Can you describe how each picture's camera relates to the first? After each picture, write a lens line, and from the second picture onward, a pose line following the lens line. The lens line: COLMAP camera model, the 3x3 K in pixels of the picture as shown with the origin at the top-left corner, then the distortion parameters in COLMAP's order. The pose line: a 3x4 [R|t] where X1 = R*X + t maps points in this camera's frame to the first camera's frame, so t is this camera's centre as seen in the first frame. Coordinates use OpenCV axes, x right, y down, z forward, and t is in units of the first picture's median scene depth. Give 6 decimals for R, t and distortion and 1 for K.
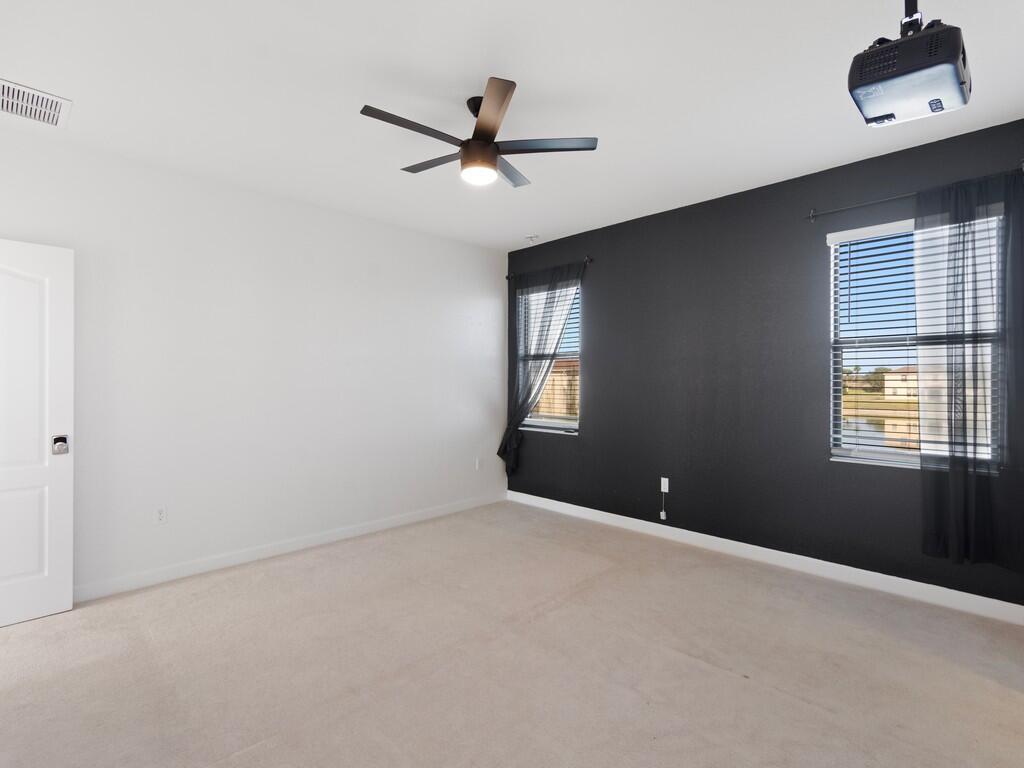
lens RADIAL K [[500.6, 0, 509.6], [0, 500.6, 381.0], [0, 0, 1]] dist [0.002729, 0.001175]
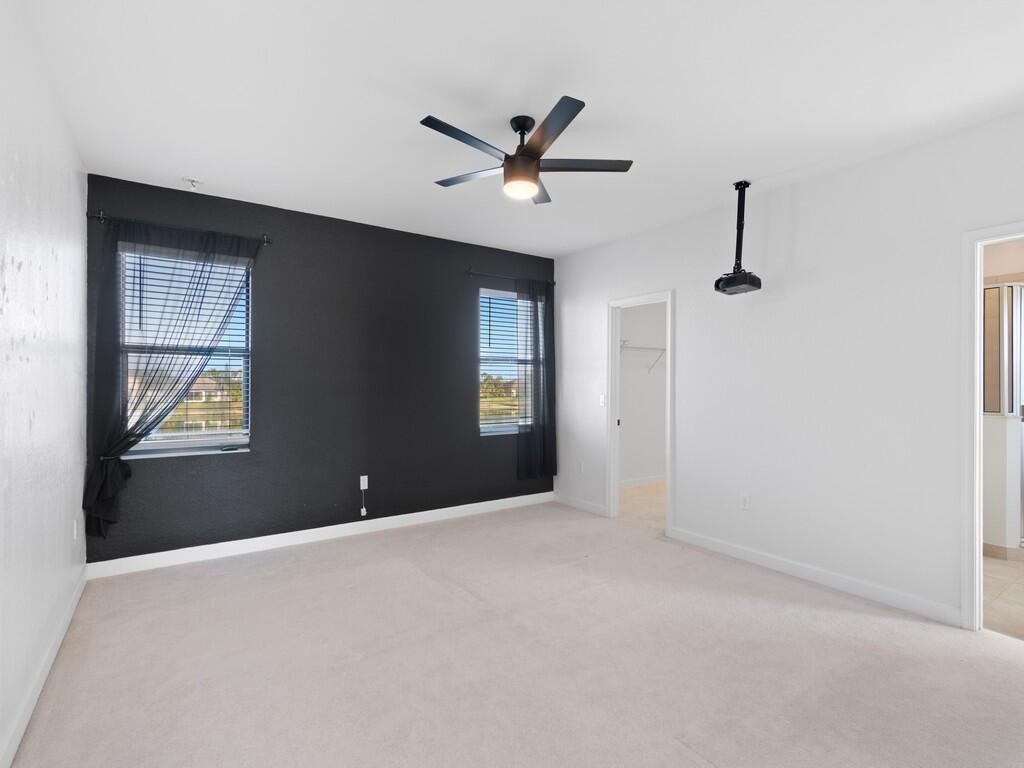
lens RADIAL K [[500.6, 0, 491.5], [0, 500.6, 389.2], [0, 0, 1]] dist [0.002729, 0.001175]
pose [[0.189864, -0.007360, 0.981783, -0.642484], [0.003107, 0.999971, 0.006895, 0.003904], [-0.981806, 0.001742, 0.189881, 0.508038]]
